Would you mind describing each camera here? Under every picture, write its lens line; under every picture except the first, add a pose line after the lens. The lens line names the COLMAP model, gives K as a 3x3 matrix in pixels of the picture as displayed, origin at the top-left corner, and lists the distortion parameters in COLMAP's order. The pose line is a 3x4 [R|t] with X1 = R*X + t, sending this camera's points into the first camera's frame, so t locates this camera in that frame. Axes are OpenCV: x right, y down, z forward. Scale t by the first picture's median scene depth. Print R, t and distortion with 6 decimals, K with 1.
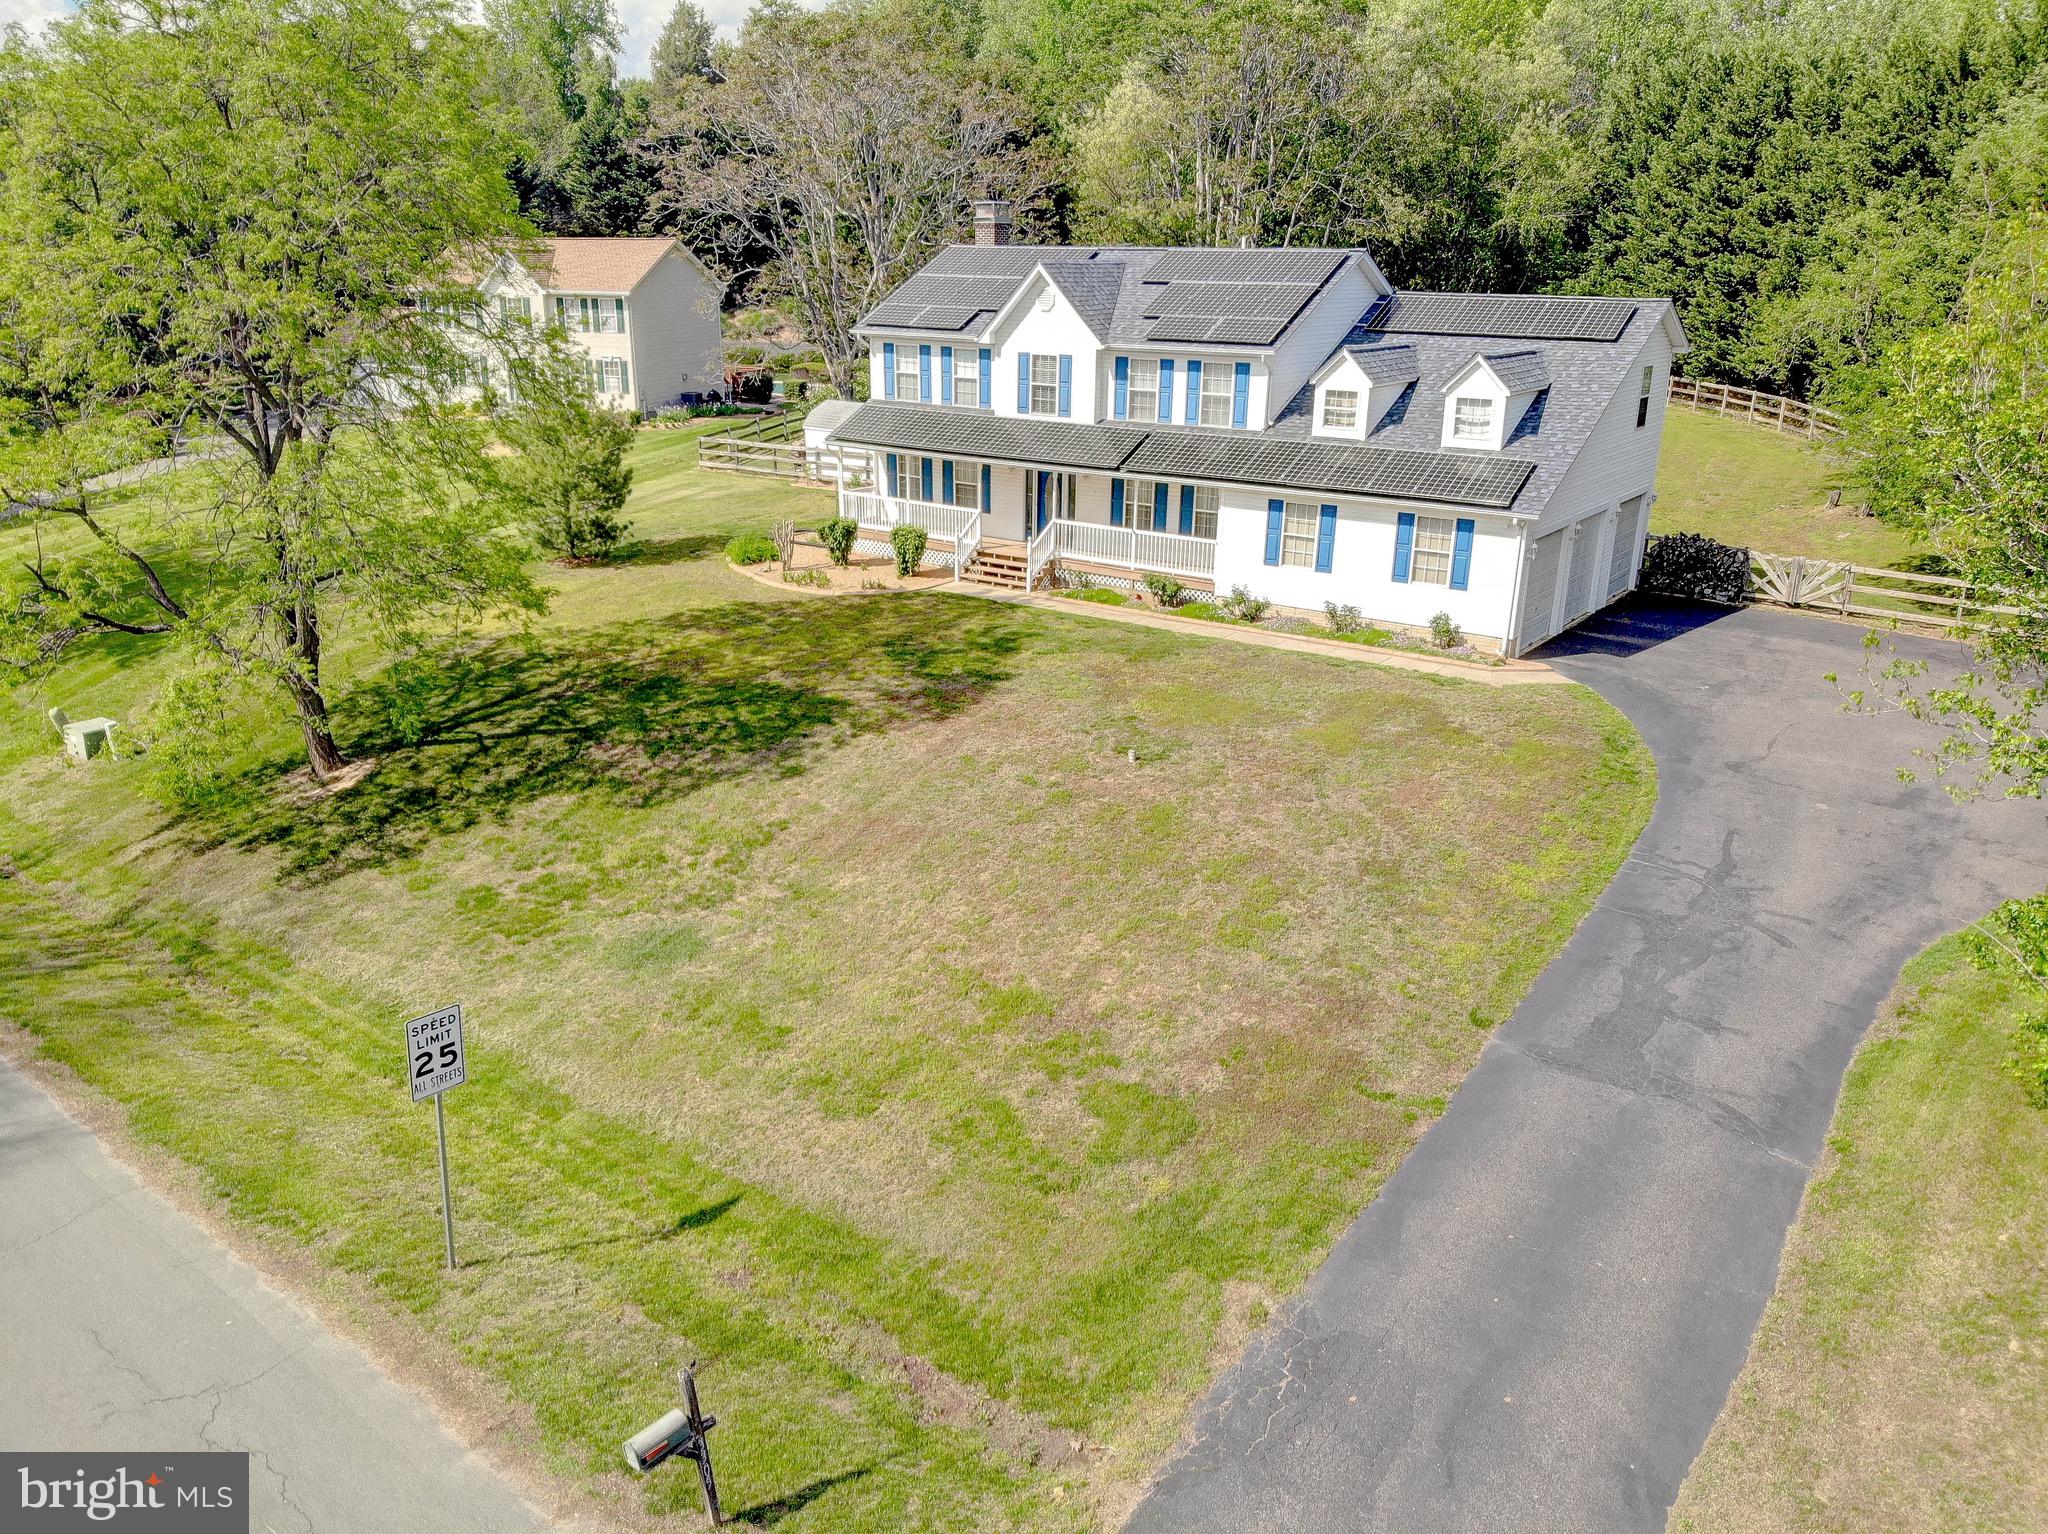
lens RADIAL K [[1496.0, 0, 1019.5], [0, 1496.0, 794.6], [0, 0, 1]] dist [0.074118, -0.187569]
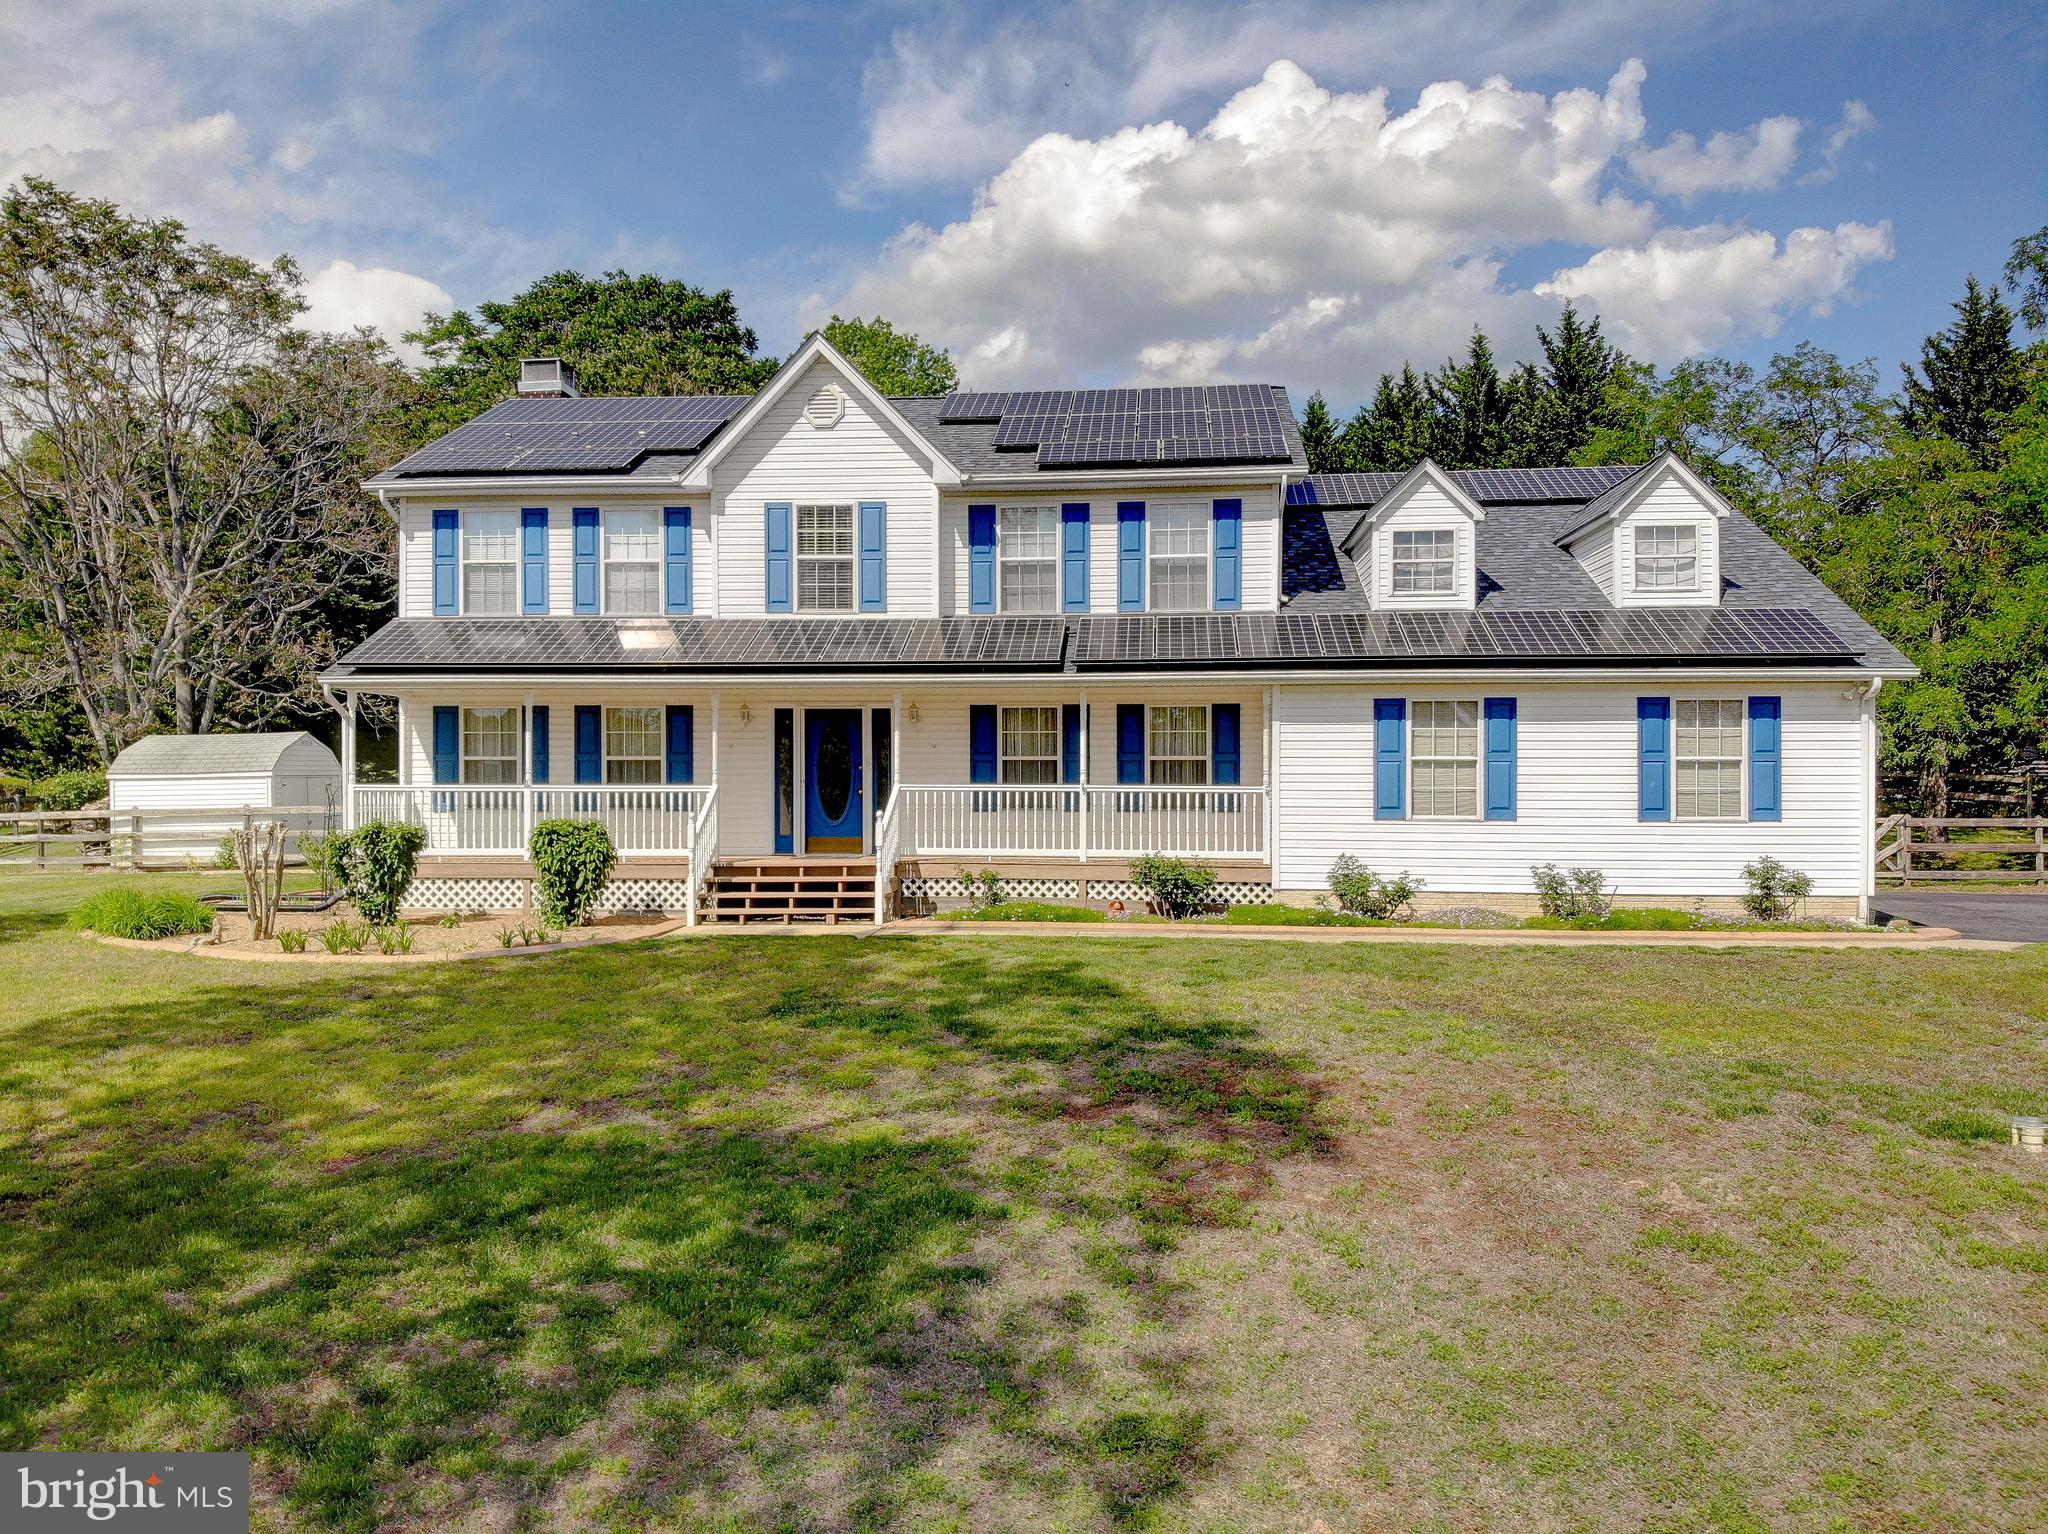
lens RADIAL K [[1496.0, 0, 1018.7], [0, 1496.0, 780.1], [0, 0, 1]] dist [0.074118, -0.187569]
pose [[0.860049, -0.008484, 0.510141, -0.226961], [0.181179, 0.939775, -0.289821, -0.037010], [-0.476959, 0.341687, 0.809790, 0.651112]]
